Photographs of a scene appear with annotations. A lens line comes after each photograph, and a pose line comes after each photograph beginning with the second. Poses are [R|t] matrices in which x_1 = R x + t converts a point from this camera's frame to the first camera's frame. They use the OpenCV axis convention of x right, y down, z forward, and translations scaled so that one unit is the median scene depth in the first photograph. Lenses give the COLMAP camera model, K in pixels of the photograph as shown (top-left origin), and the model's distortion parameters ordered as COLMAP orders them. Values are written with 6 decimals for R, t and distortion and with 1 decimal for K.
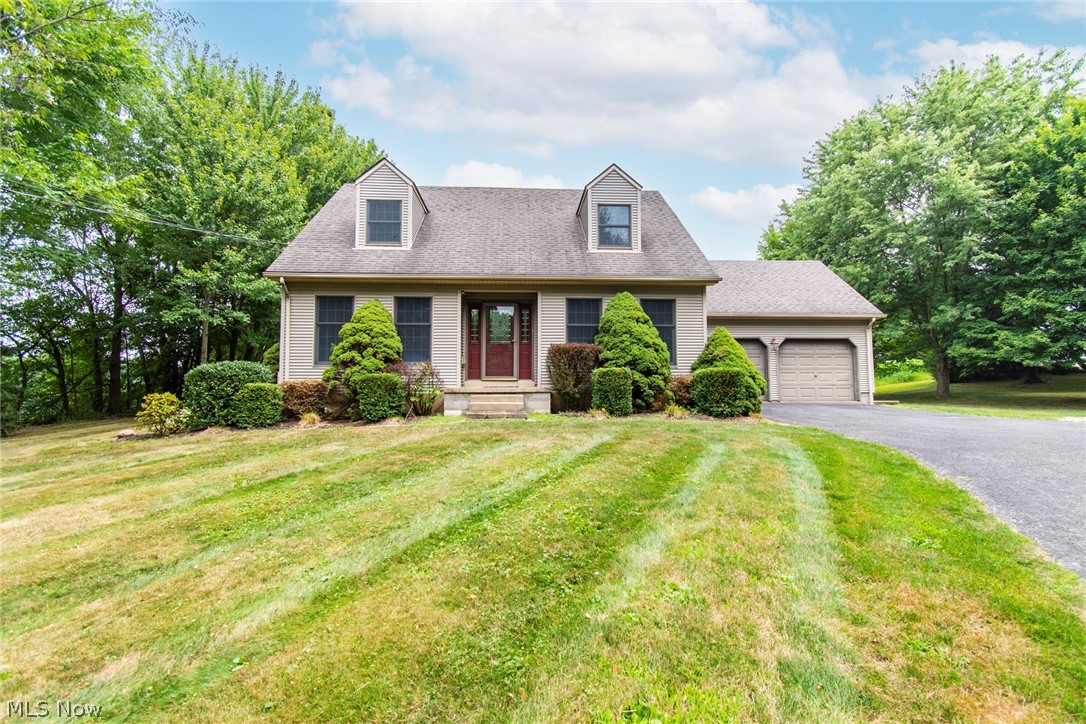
lens RADIAL K [[489.7, 0, 546.9], [0, 489.7, 362.5], [0, 0, 1]] dist [0.004925, -0.001060]
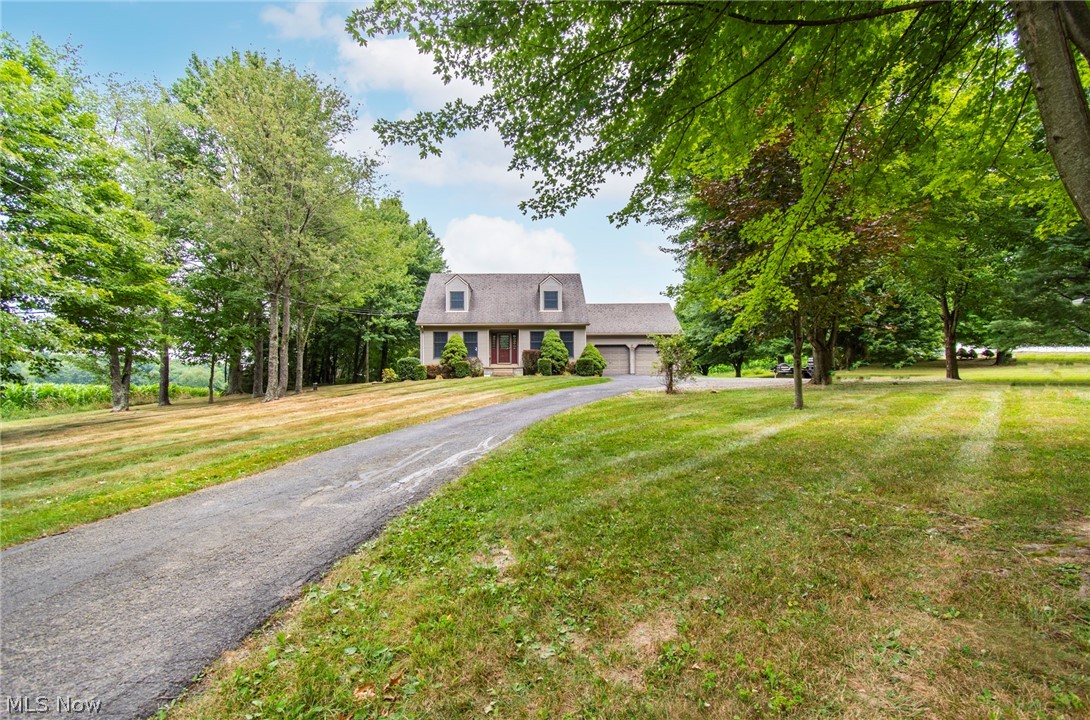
lens RADIAL K [[470.6, 0, 545.0], [0, 470.6, 360.0], [0, 0, 1]] dist [0.000537, 0.000095]
pose [[0.999892, -0.006827, -0.013000, 0.152568], [0.006946, 0.999934, 0.009133, -0.005493], [0.012937, -0.009223, 0.999874, -1.492903]]
